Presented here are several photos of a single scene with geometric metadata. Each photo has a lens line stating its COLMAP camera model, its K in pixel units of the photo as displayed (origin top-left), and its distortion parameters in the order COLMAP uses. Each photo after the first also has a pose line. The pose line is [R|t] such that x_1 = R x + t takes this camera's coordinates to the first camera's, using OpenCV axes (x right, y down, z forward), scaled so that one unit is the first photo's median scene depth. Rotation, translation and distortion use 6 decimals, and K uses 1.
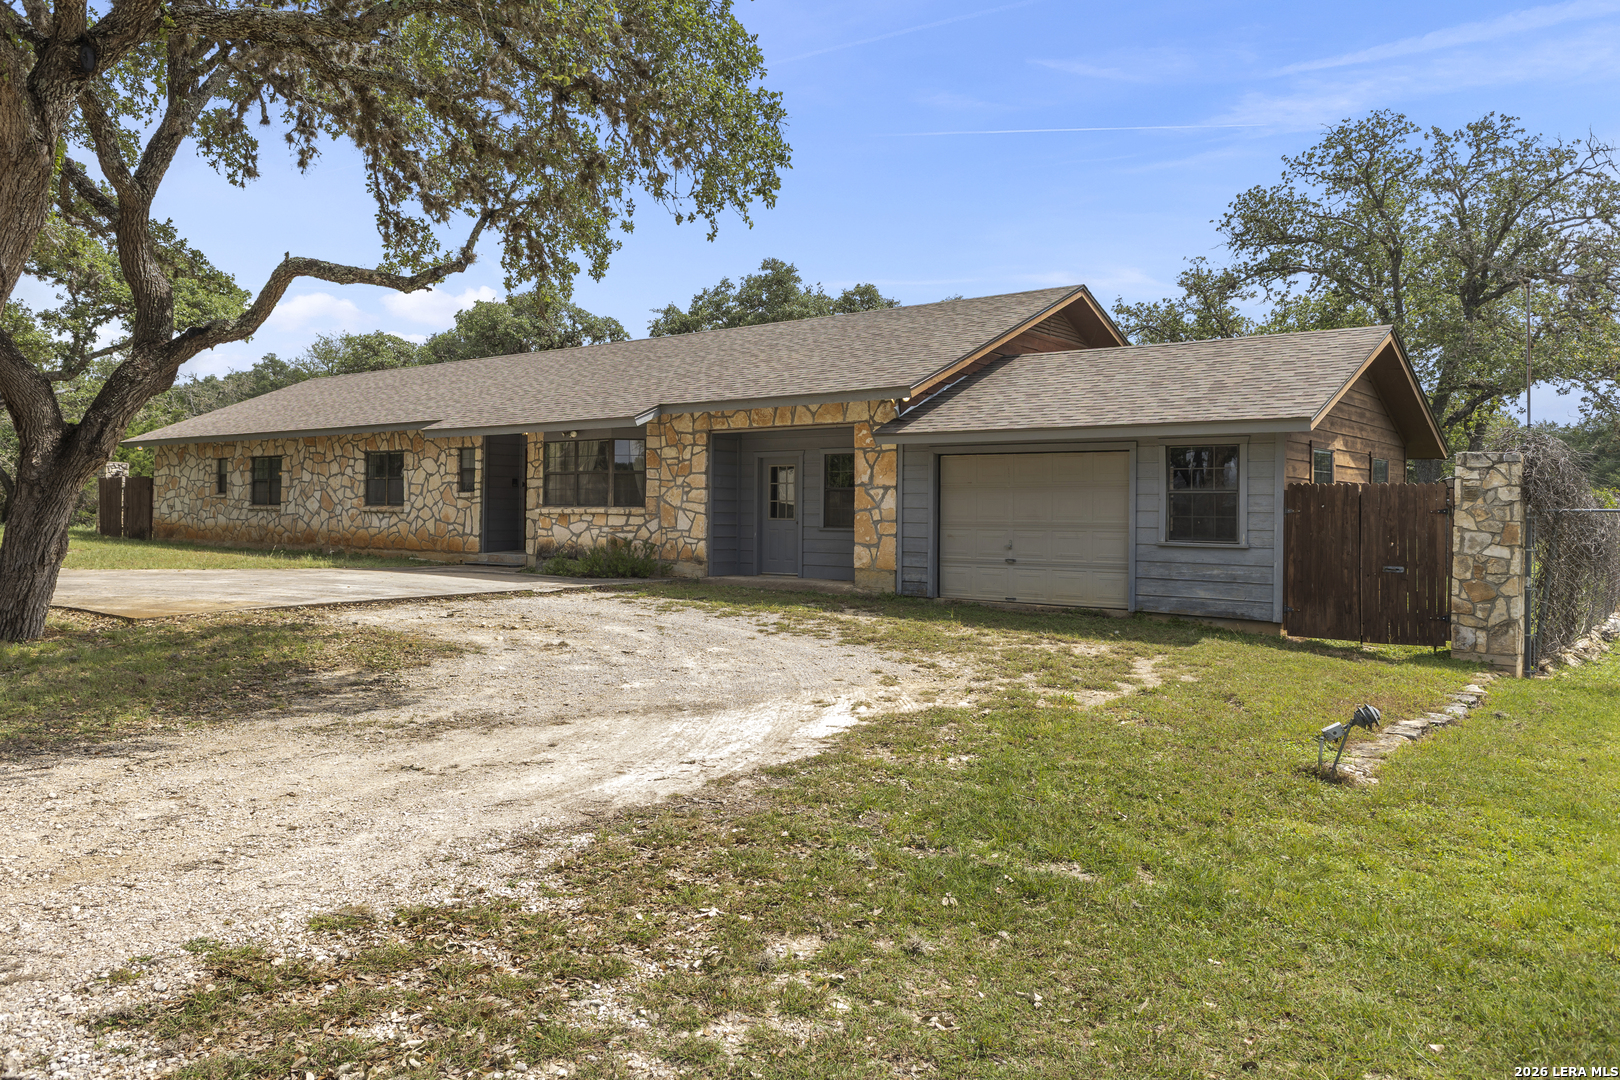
lens RADIAL K [[1104.6, 0, 813.0], [0, 1104.6, 528.7], [0, 0, 1]] dist [0.003830, -0.002582]
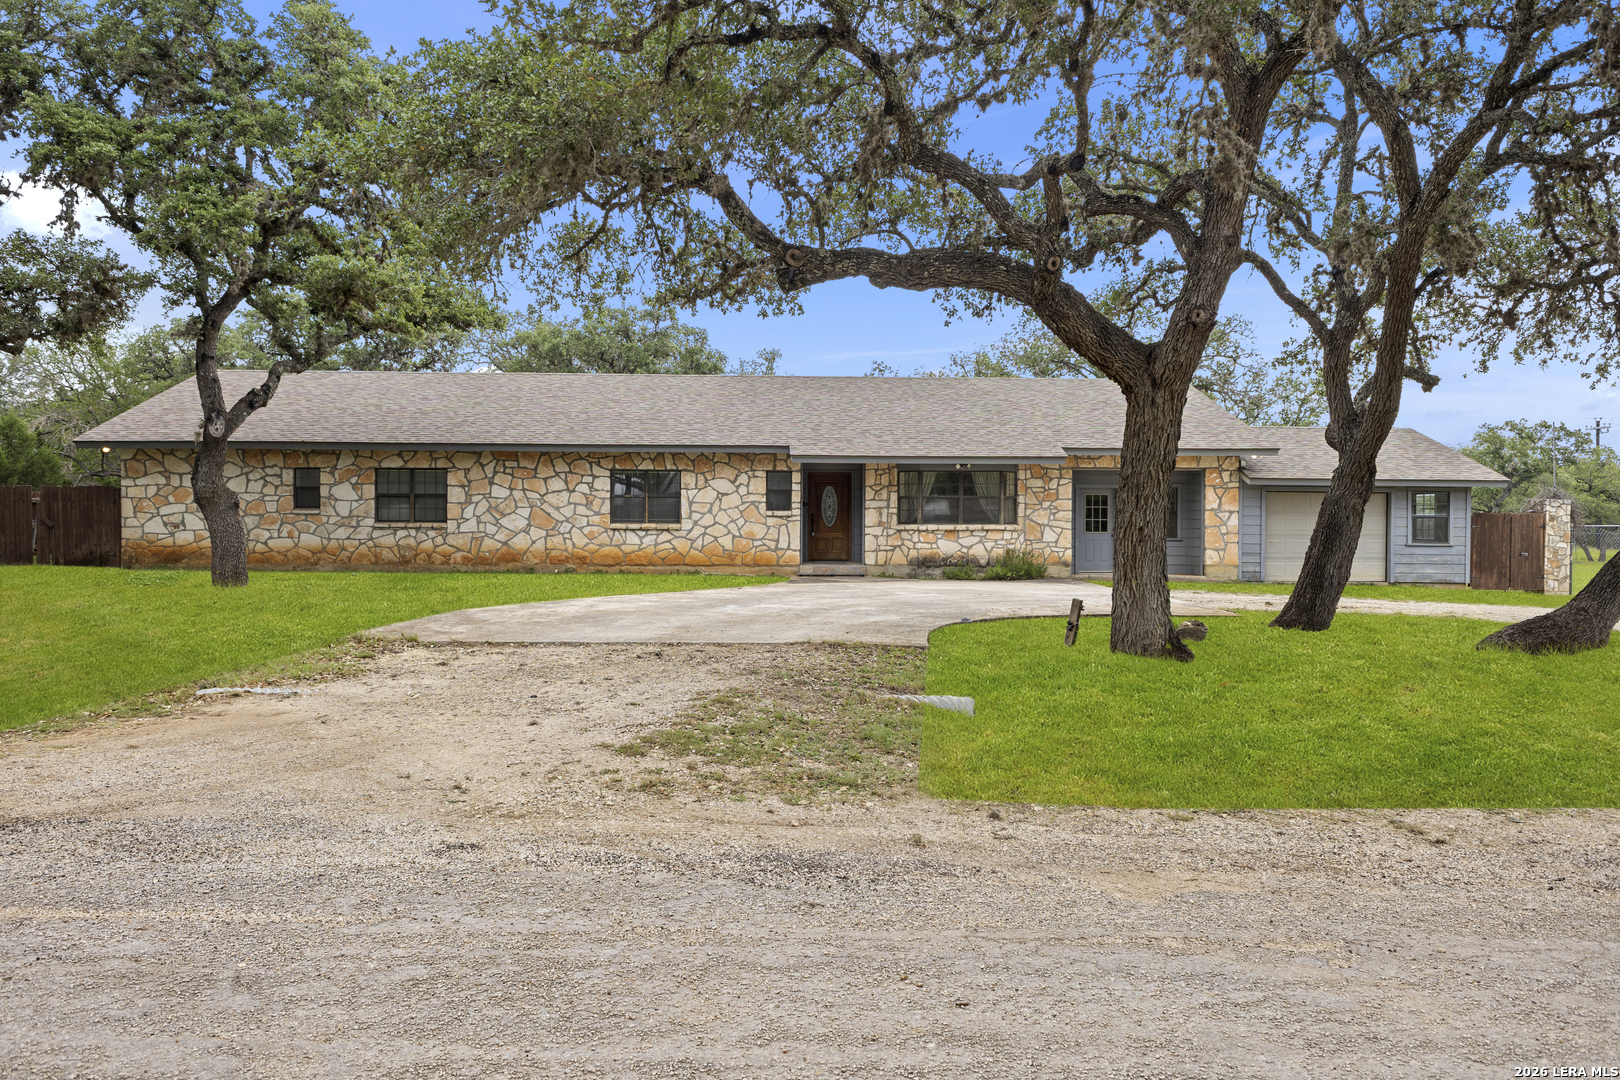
lens RADIAL K [[1109.7, 0, 804.4], [0, 1109.7, 543.4], [0, 0, 1]] dist [-0.000923, -0.001587]
pose [[0.777703, -0.028469, 0.627986, -0.990982], [0.011960, 0.999463, 0.030499, -0.034303], [-0.628518, -0.016209, 0.777626, 0.118848]]
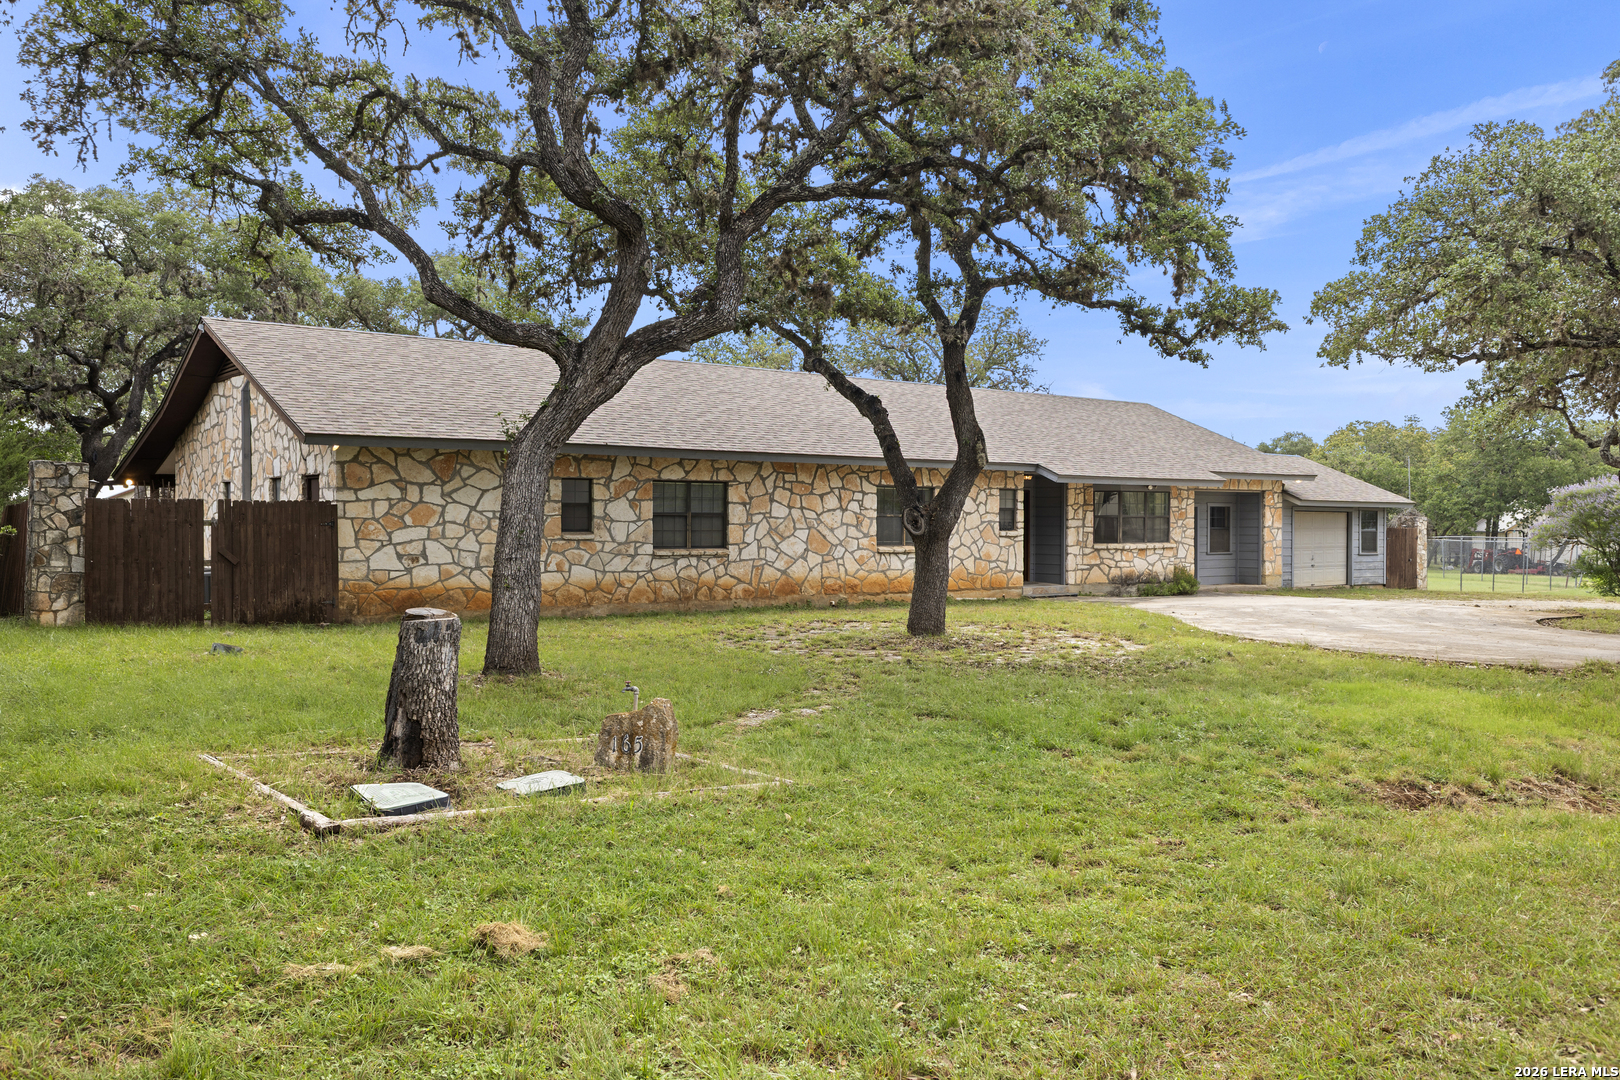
lens RADIAL K [[1387.4, 0, 815.2], [0, 1387.4, 536.8], [0, 0, 1]] dist [-0.009751, 0.003210]
pose [[0.231841, -0.024076, 0.972456, -1.643595], [0.010334, 0.999698, 0.022287, -0.058998], [-0.972699, 0.004883, 0.232020, 0.869580]]
